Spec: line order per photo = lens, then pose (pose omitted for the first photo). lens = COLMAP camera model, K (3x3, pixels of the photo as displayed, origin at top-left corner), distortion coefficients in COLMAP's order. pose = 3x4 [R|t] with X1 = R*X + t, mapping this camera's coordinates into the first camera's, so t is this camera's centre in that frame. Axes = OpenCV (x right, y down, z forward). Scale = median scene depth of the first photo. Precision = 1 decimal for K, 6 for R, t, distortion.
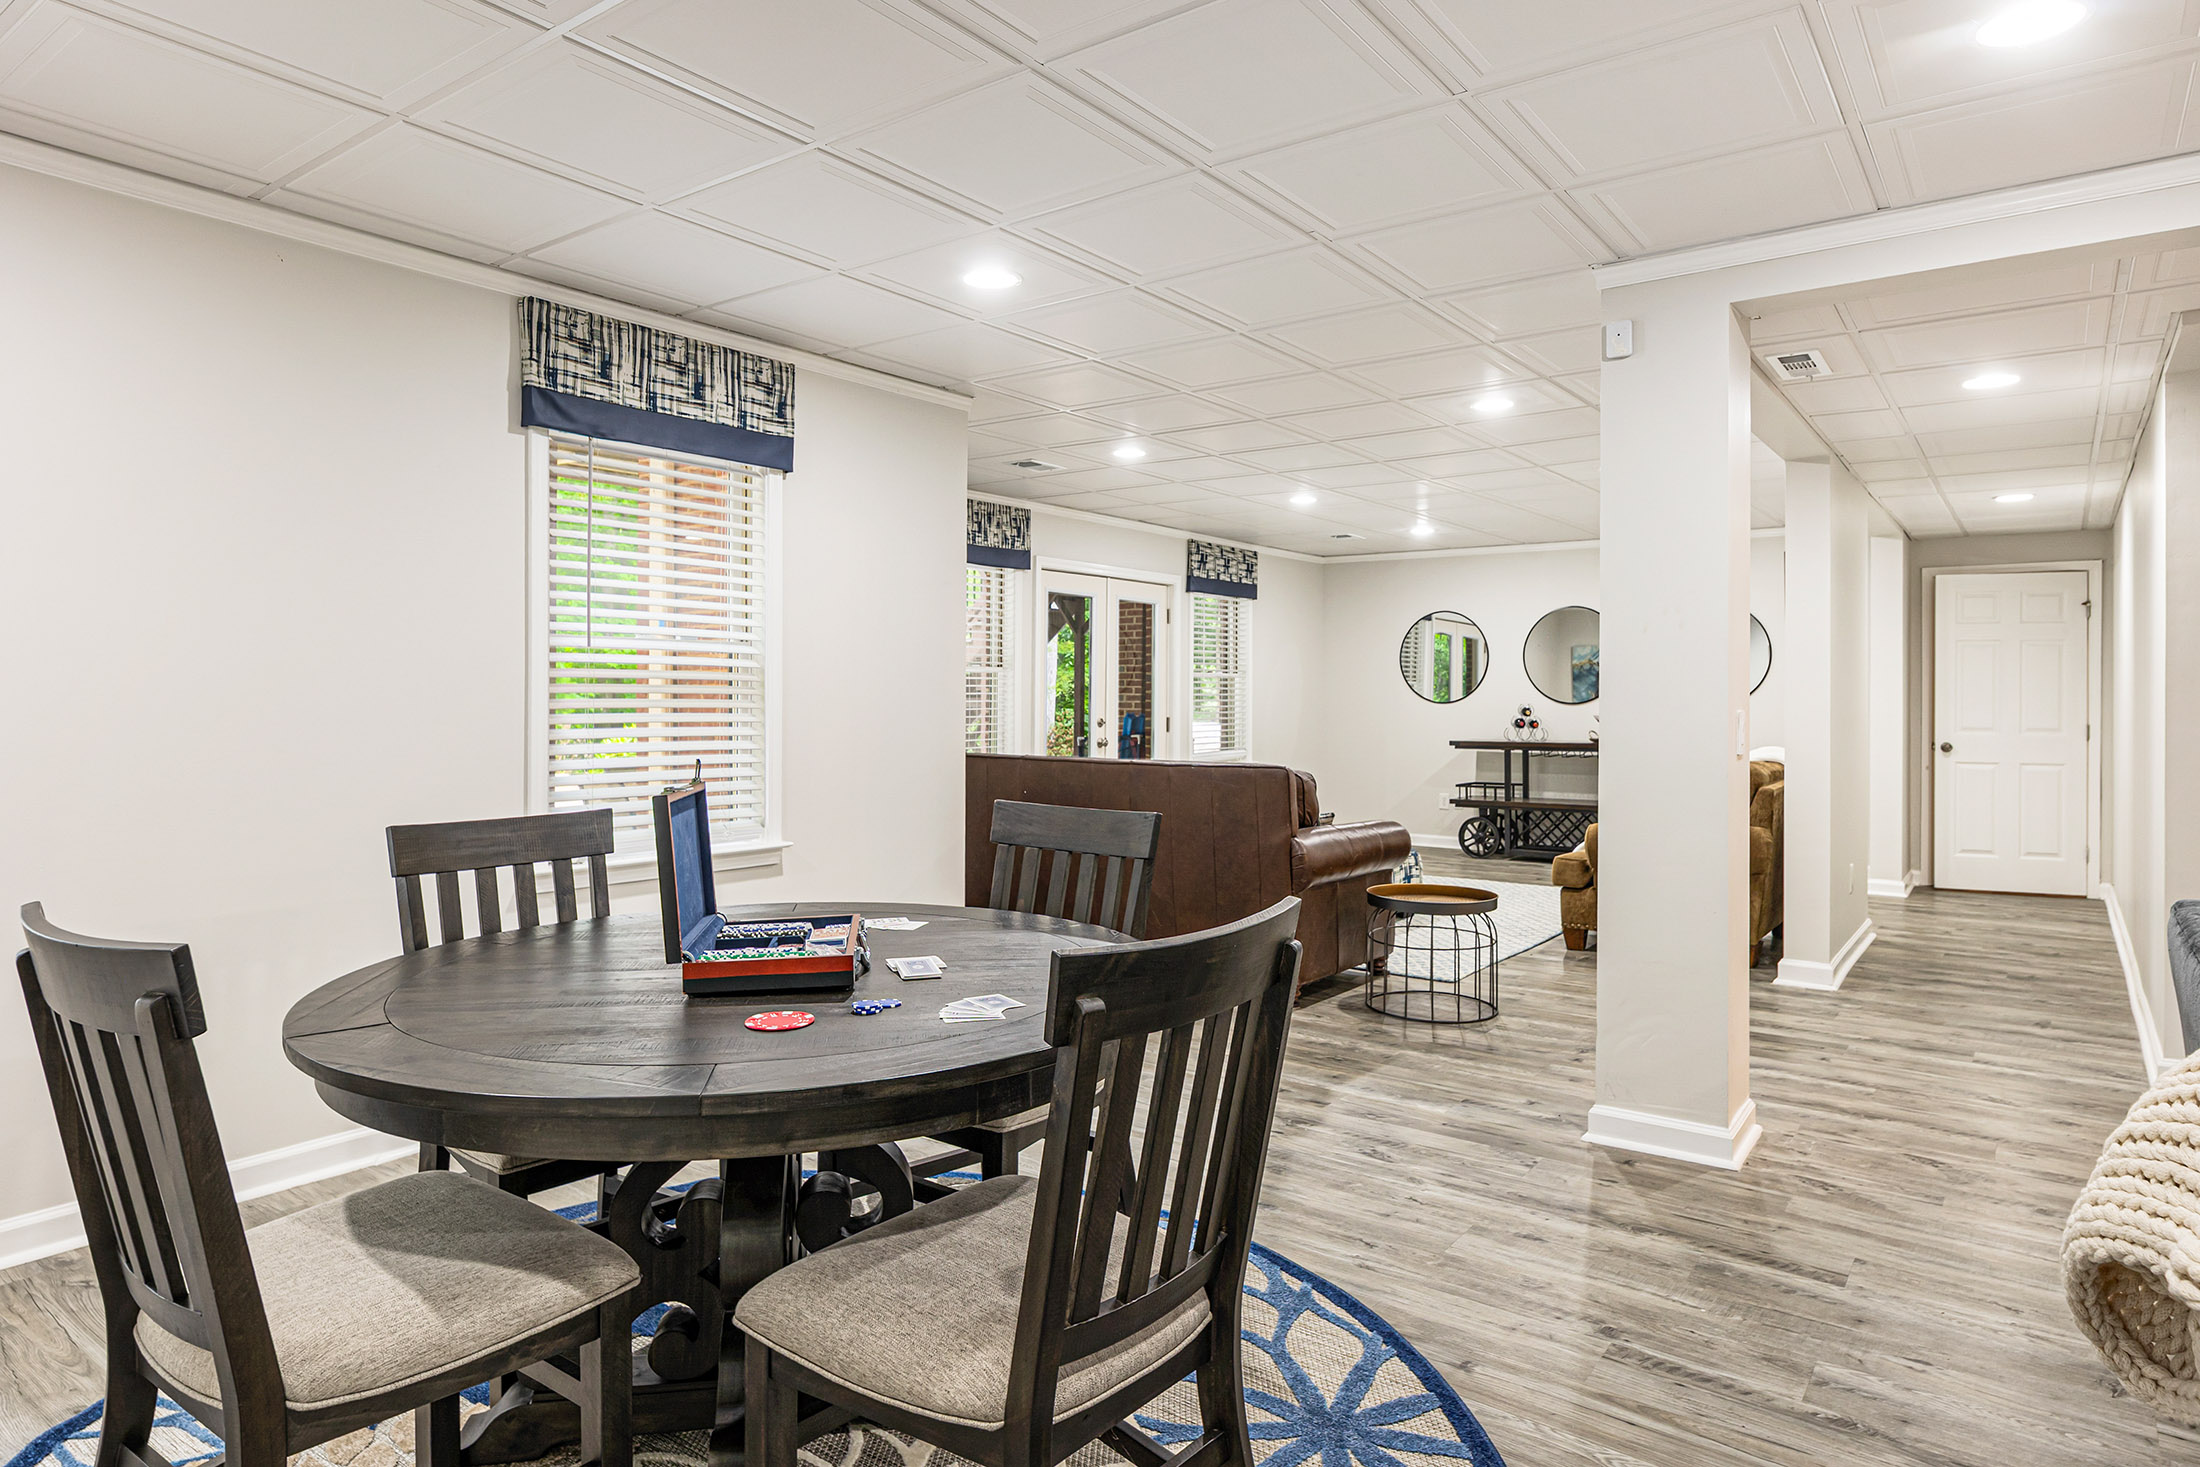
lens RADIAL K [[1267.1, 0, 1098.0], [0, 1267.1, 715.4], [0, 0, 1]] dist [0.009214, 0.001380]
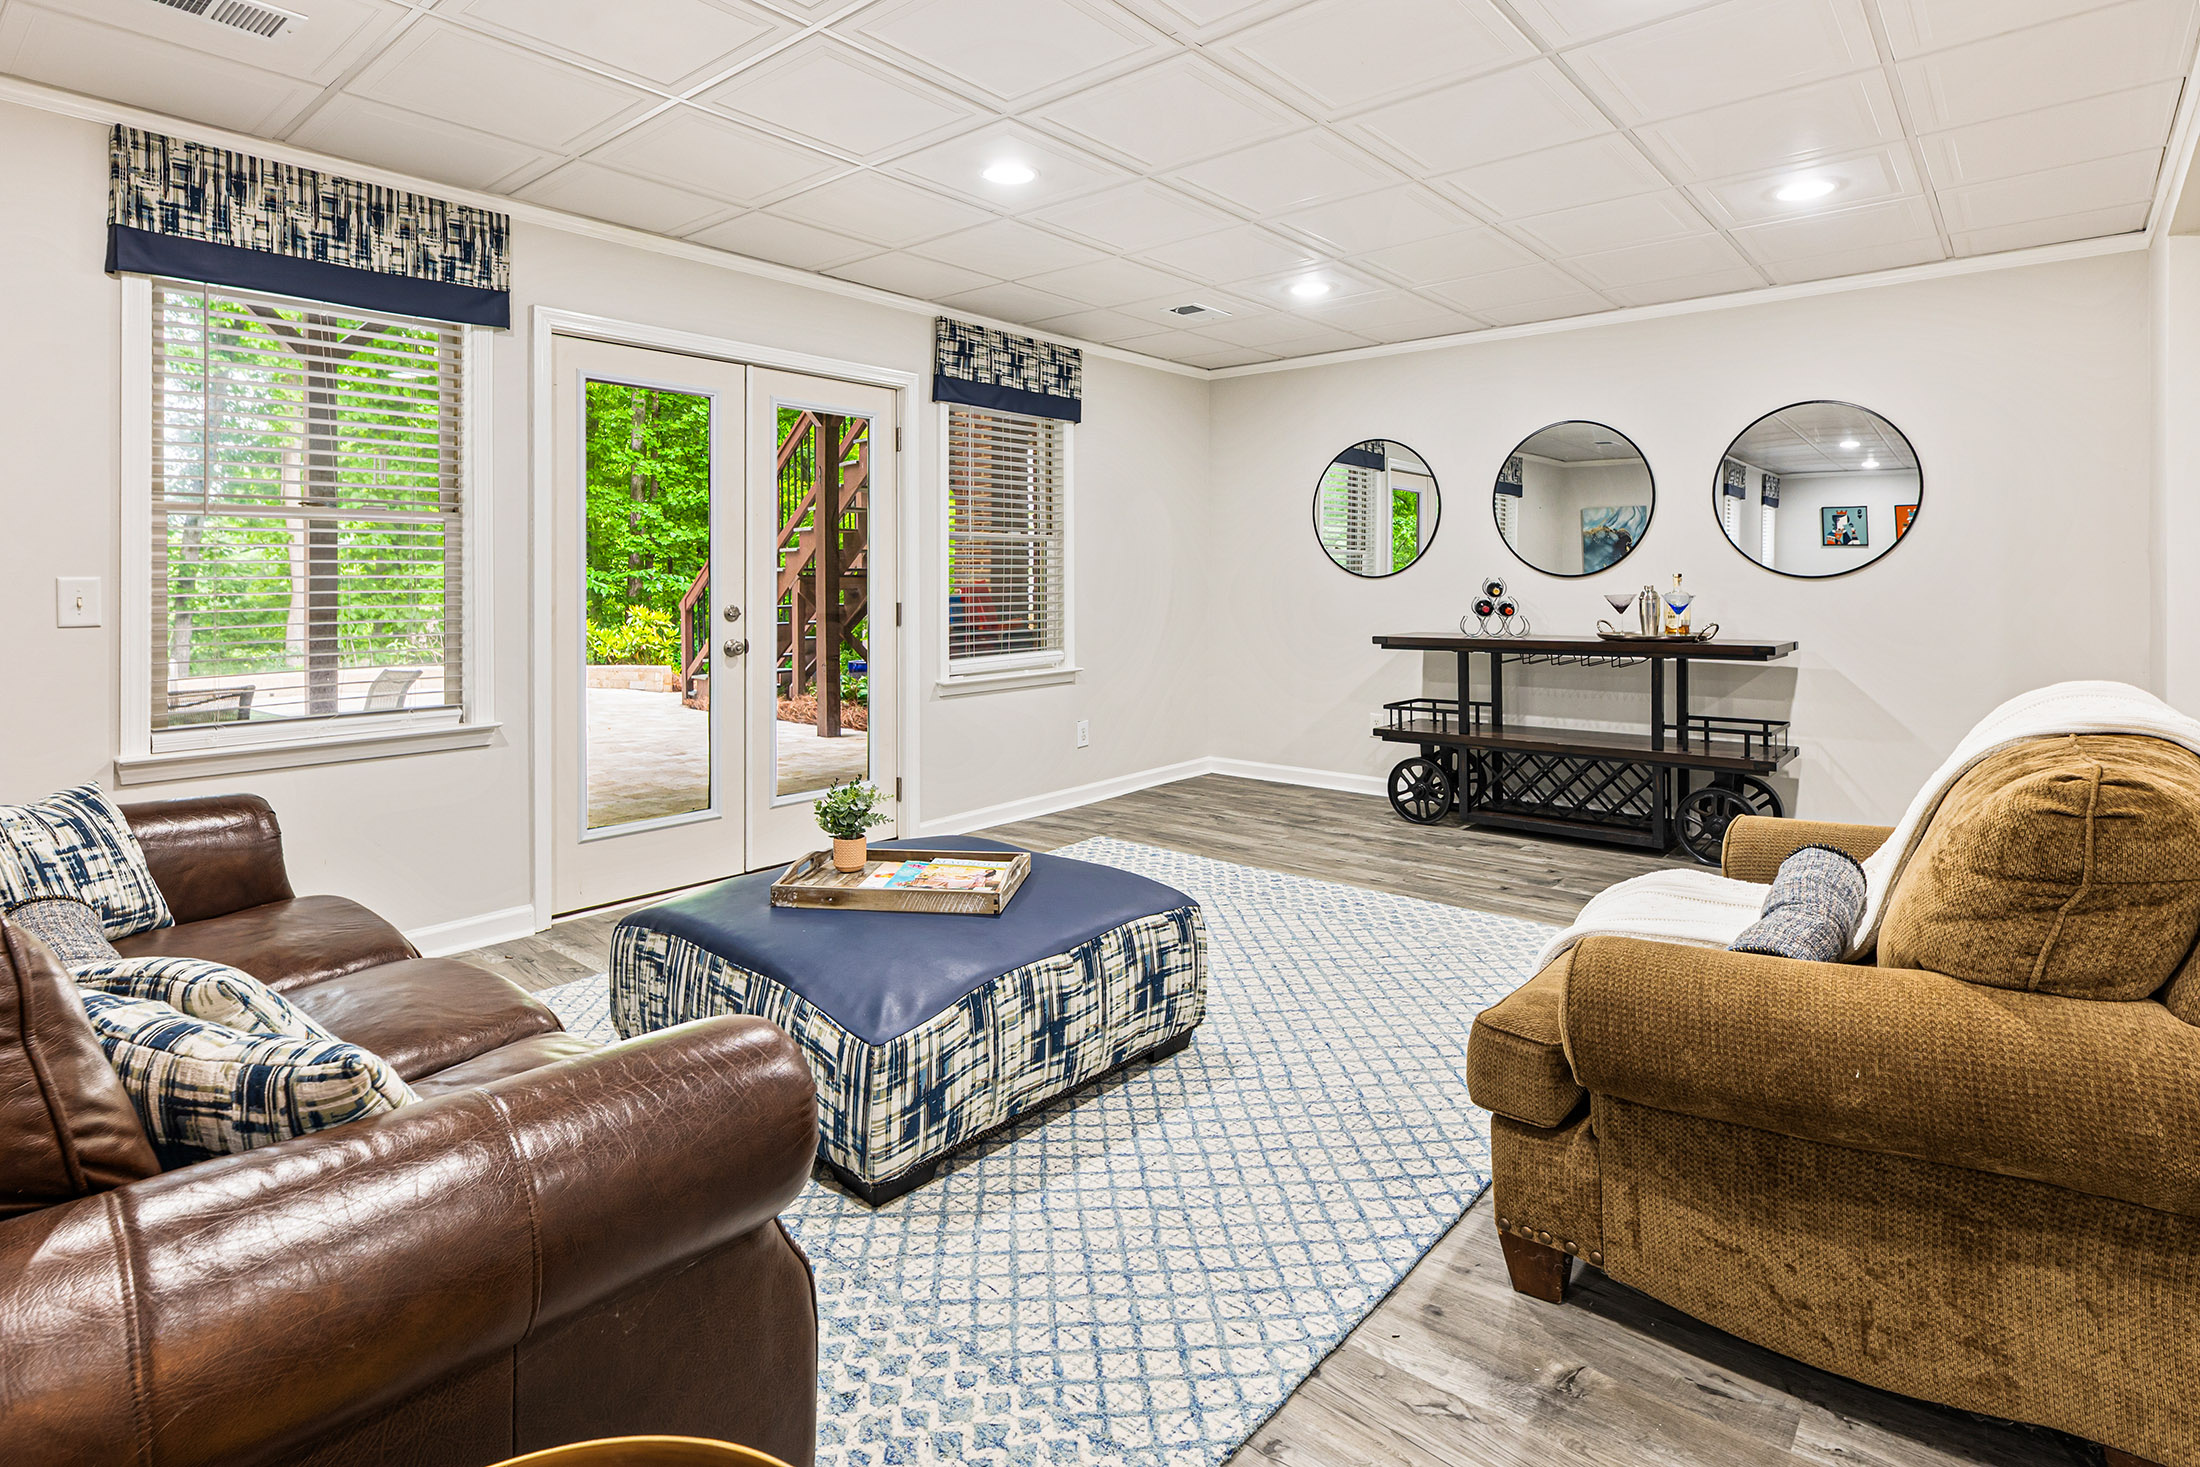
lens RADIAL K [[1127.0, 0, 1094.7], [0, 1127.0, 584.8], [0, 0, 1]] dist [0.002312, 0.000111]
pose [[0.998248, -0.005715, -0.058884, 0.173043], [0.005287, 0.999958, -0.007419, -0.002489], [0.058924, 0.007095, 0.998237, 0.431985]]
